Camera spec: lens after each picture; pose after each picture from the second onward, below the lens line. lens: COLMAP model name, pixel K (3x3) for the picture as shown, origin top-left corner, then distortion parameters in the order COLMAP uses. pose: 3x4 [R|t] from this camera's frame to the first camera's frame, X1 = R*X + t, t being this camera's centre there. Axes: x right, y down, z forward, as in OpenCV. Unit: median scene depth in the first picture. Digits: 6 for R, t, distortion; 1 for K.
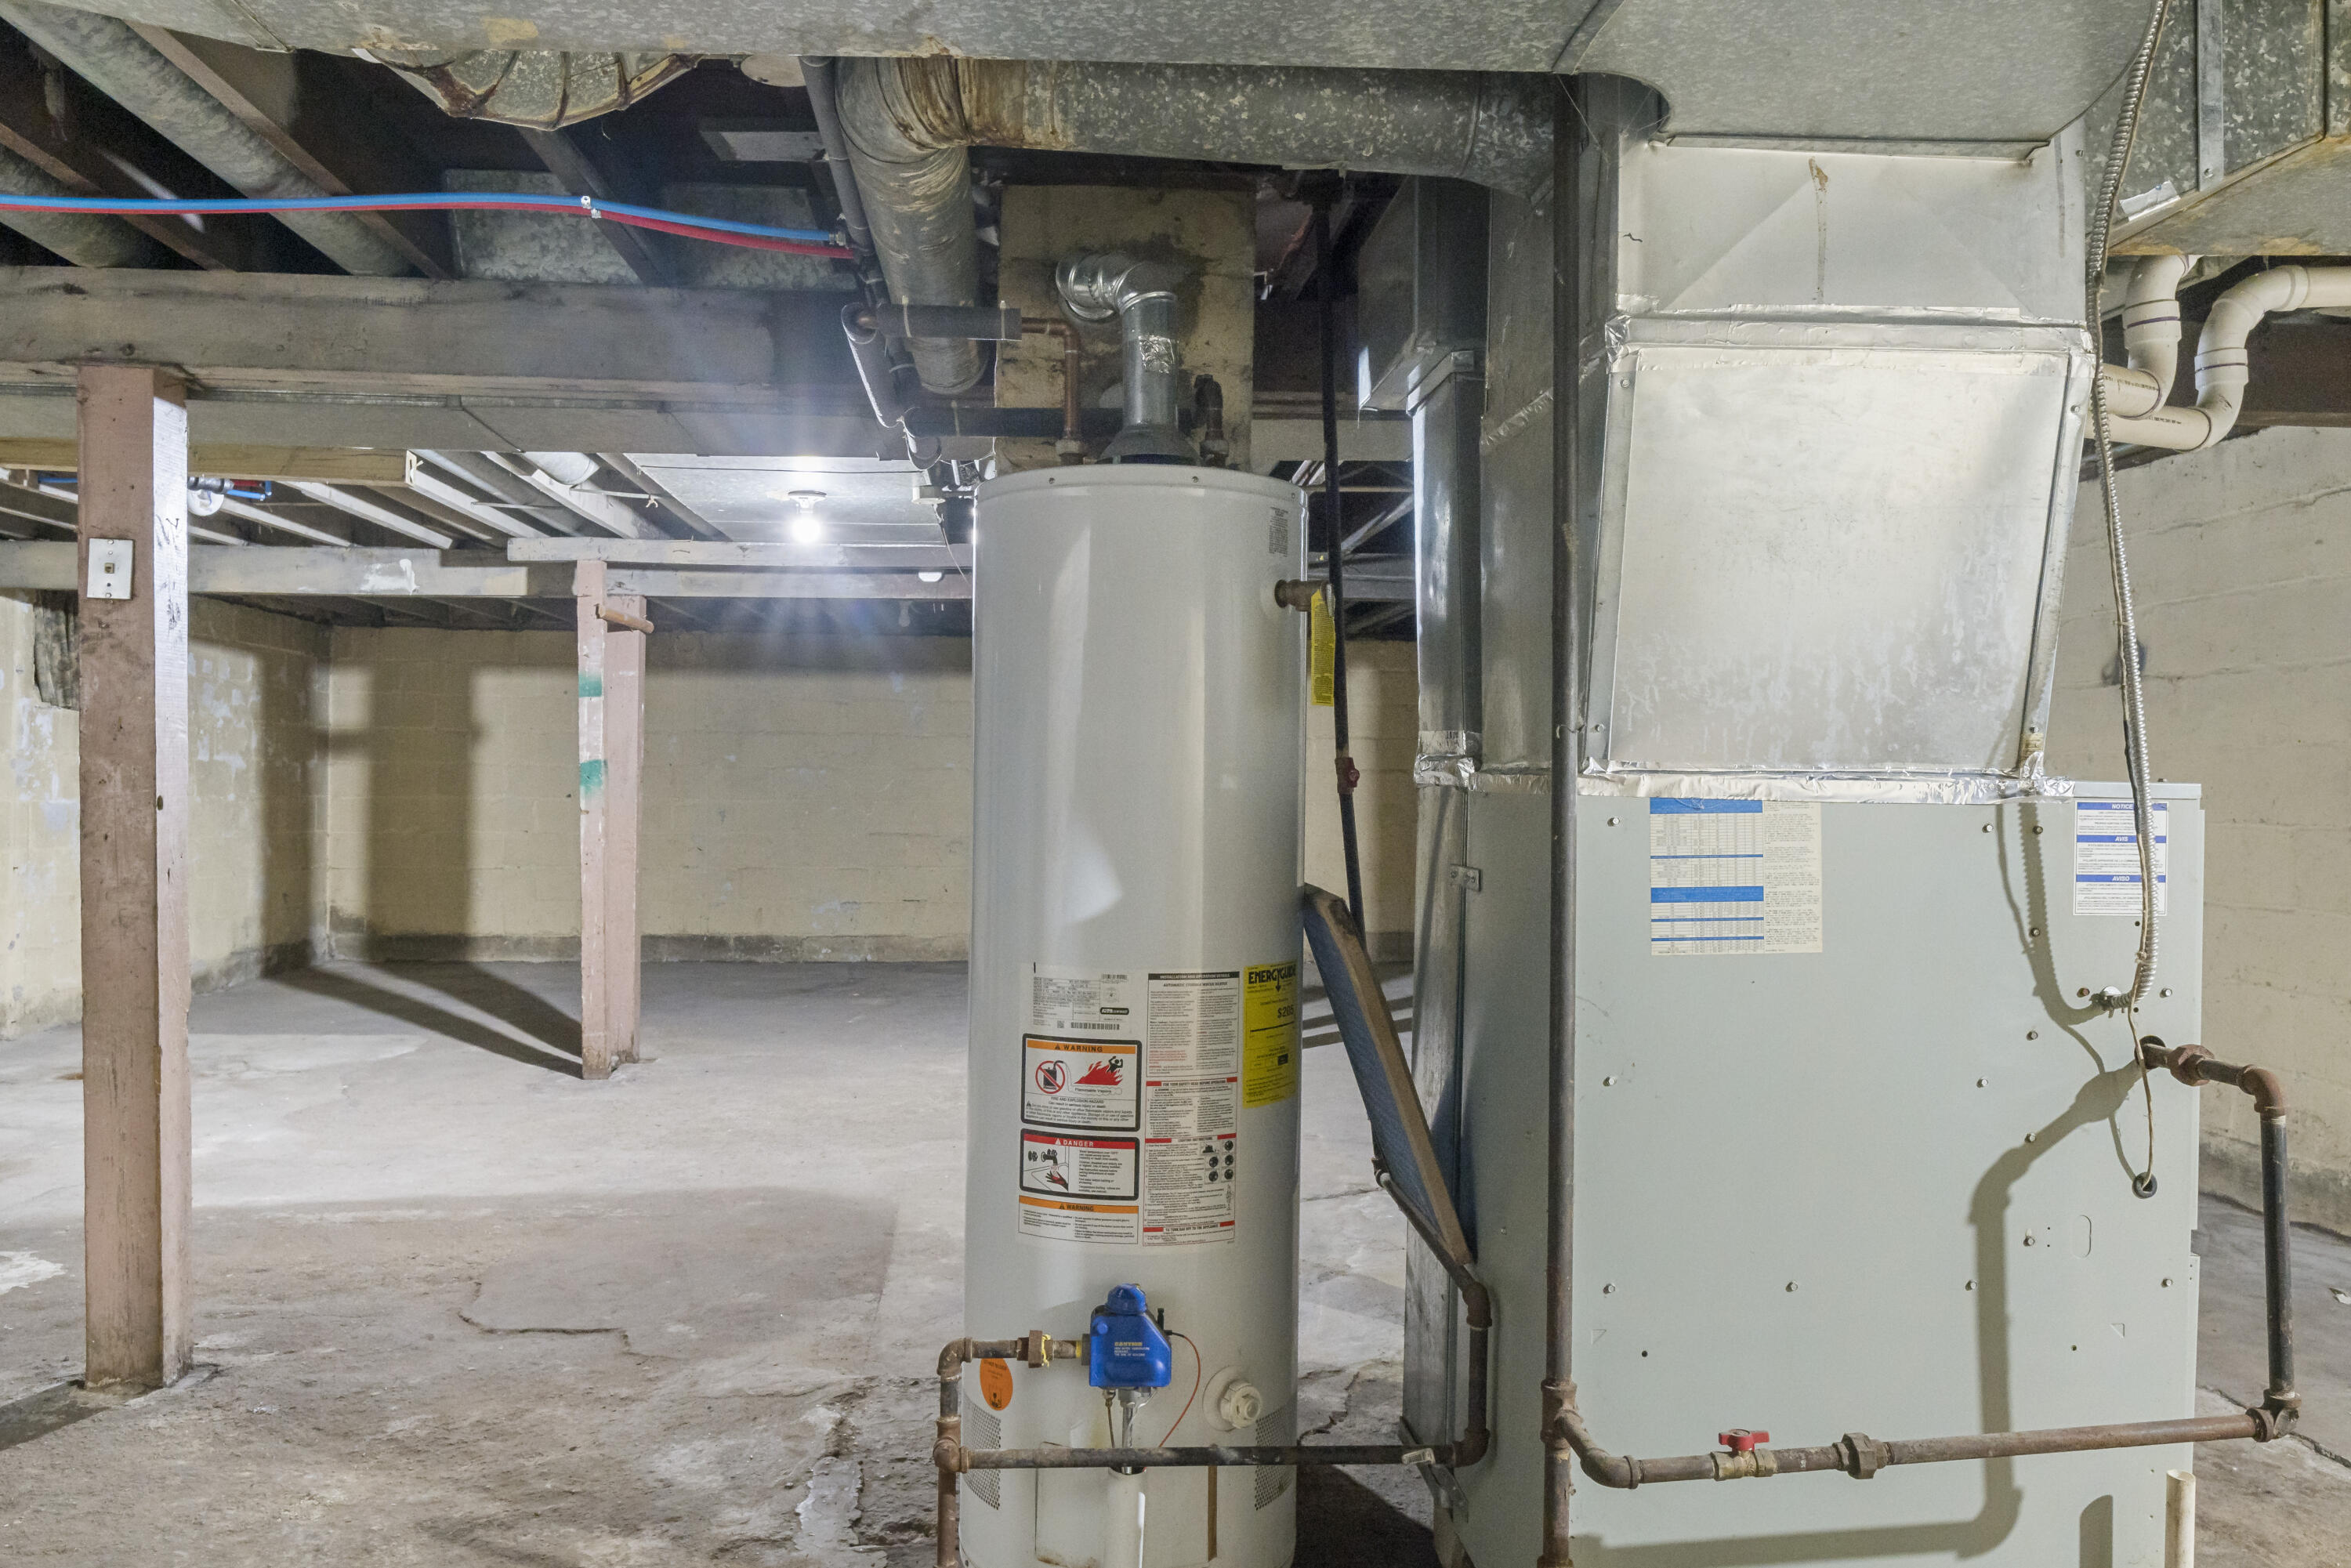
lens RADIAL K [[1670.6, 0, 1163.2], [0, 1670.6, 778.1], [0, 0, 1]] dist [-0.002132, -0.004842]
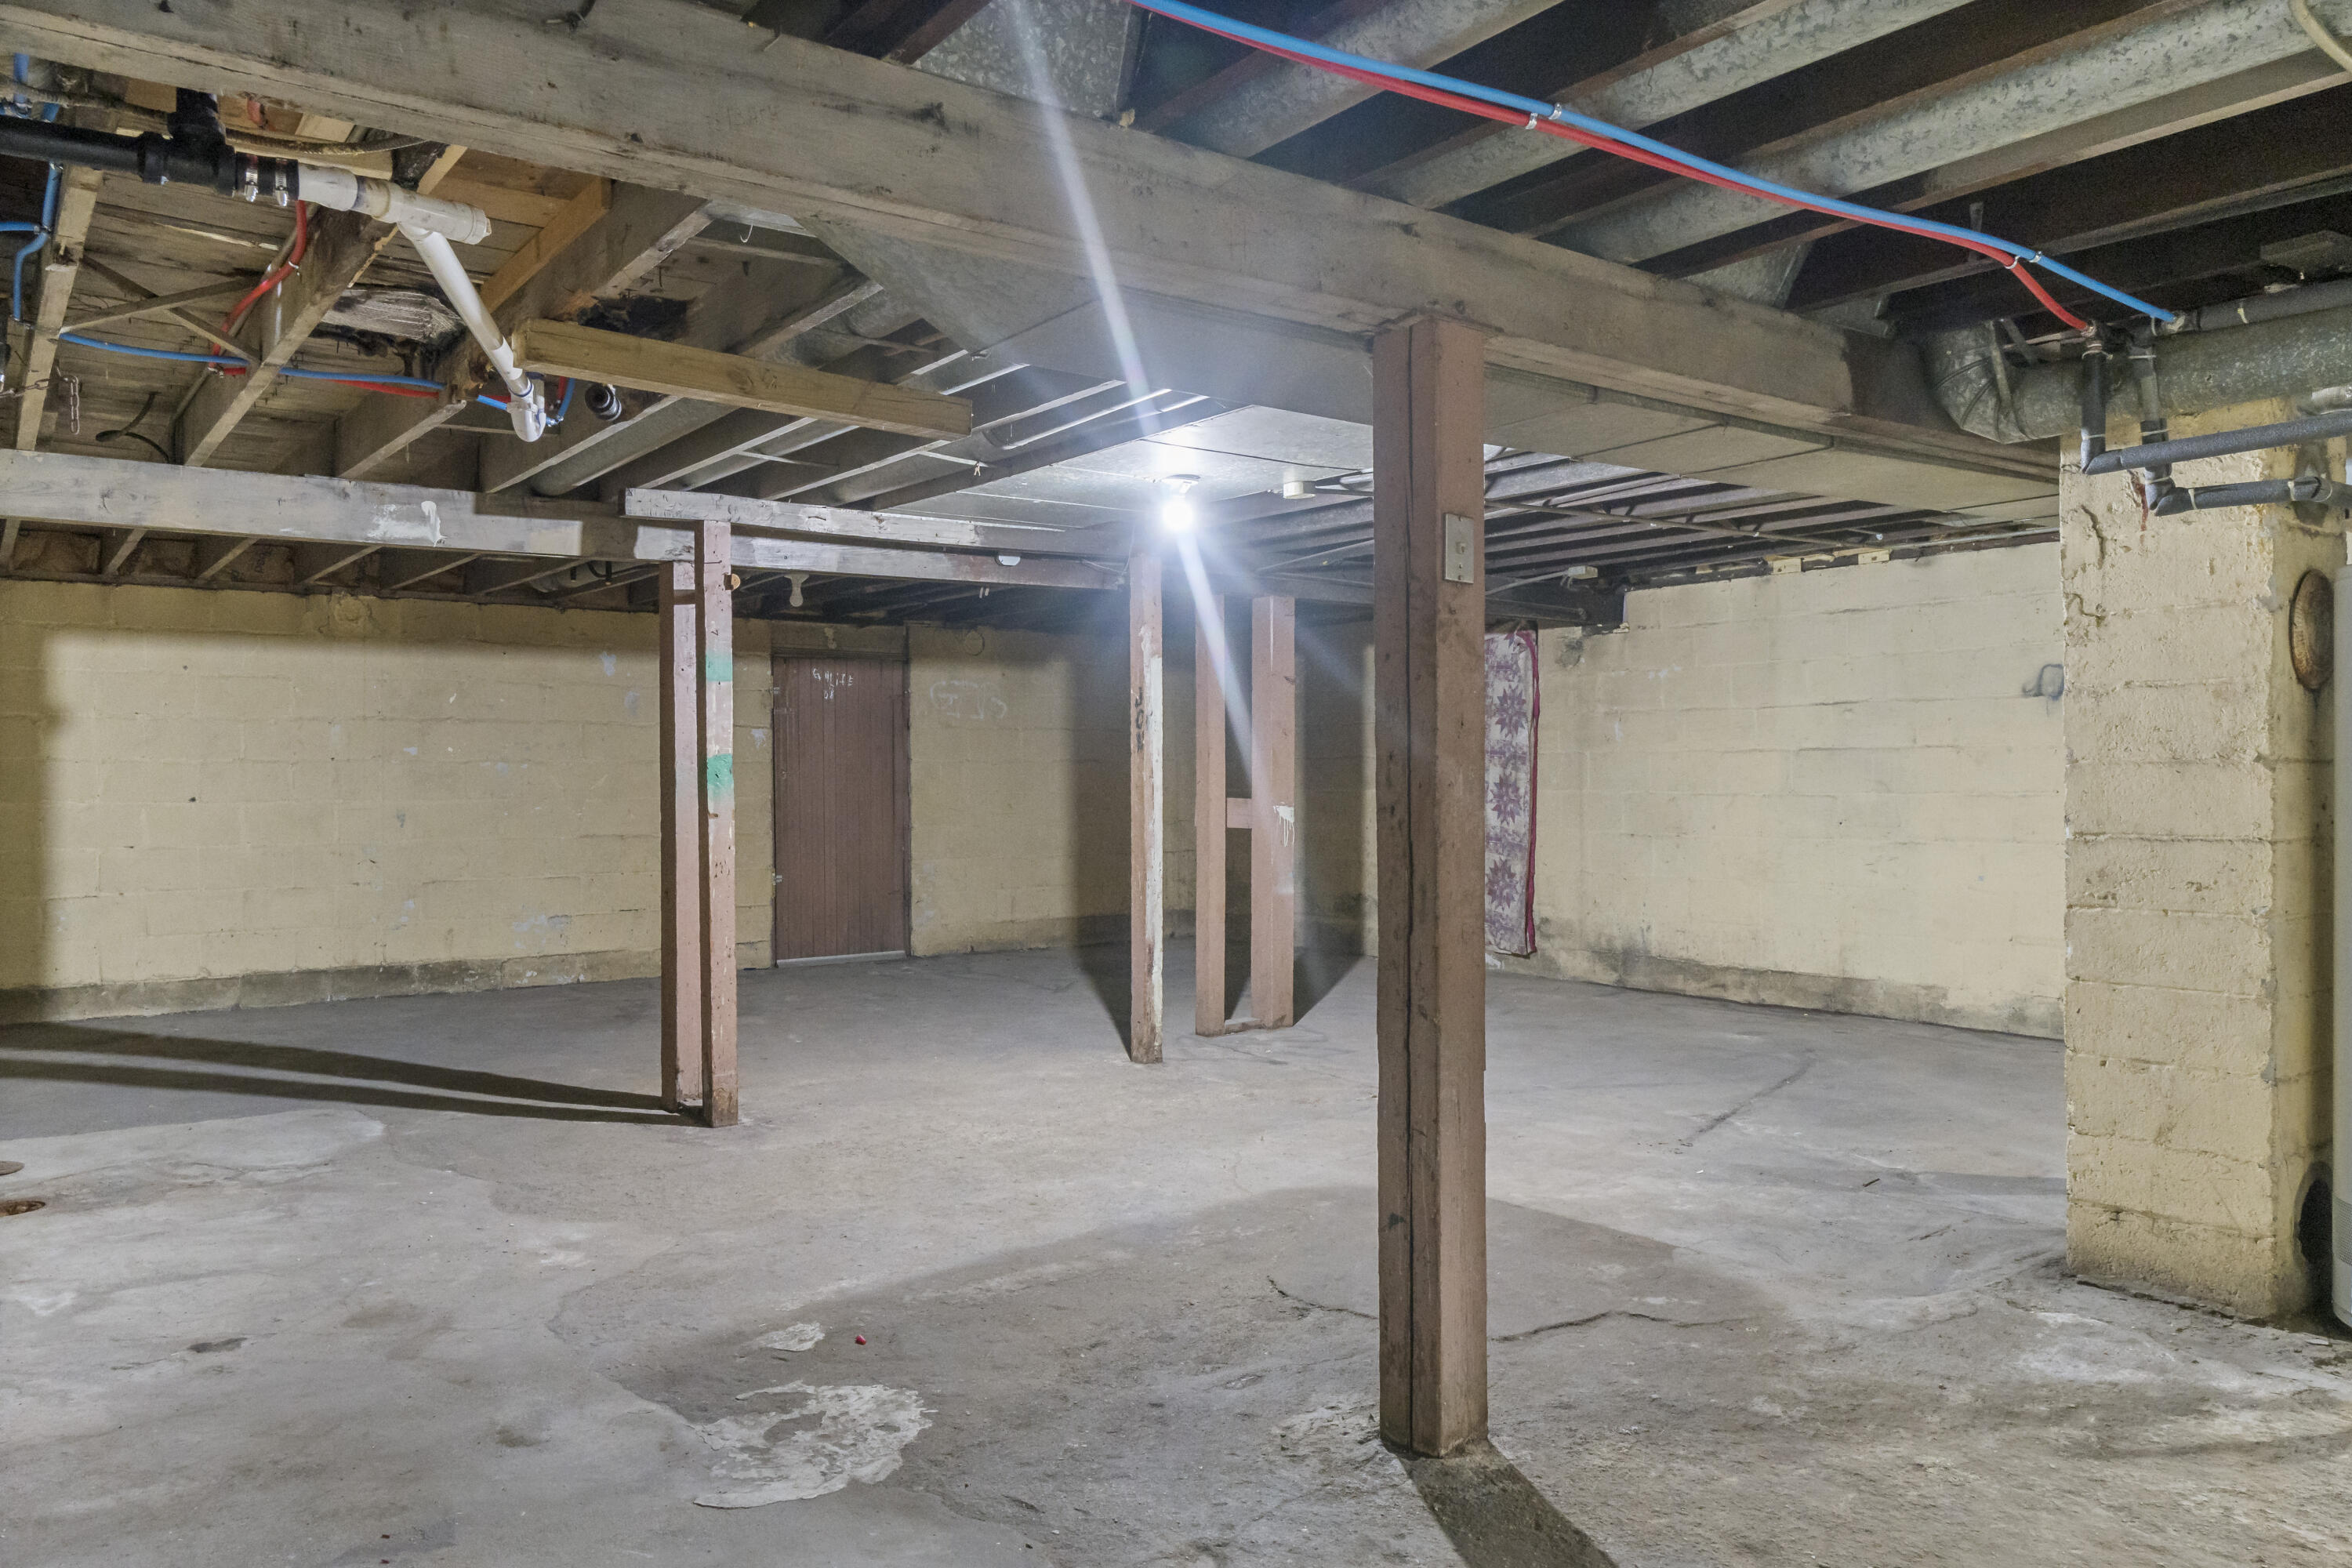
lens RADIAL K [[1671.3, 0, 1166.0], [0, 1671.3, 786.3], [0, 0, 1]] dist [-0.002132, -0.004842]
pose [[0.849440, -0.014268, 0.527492, -0.775233], [0.007799, 0.999865, 0.014487, -0.006869], [-0.527627, -0.008192, 0.849436, 0.195109]]
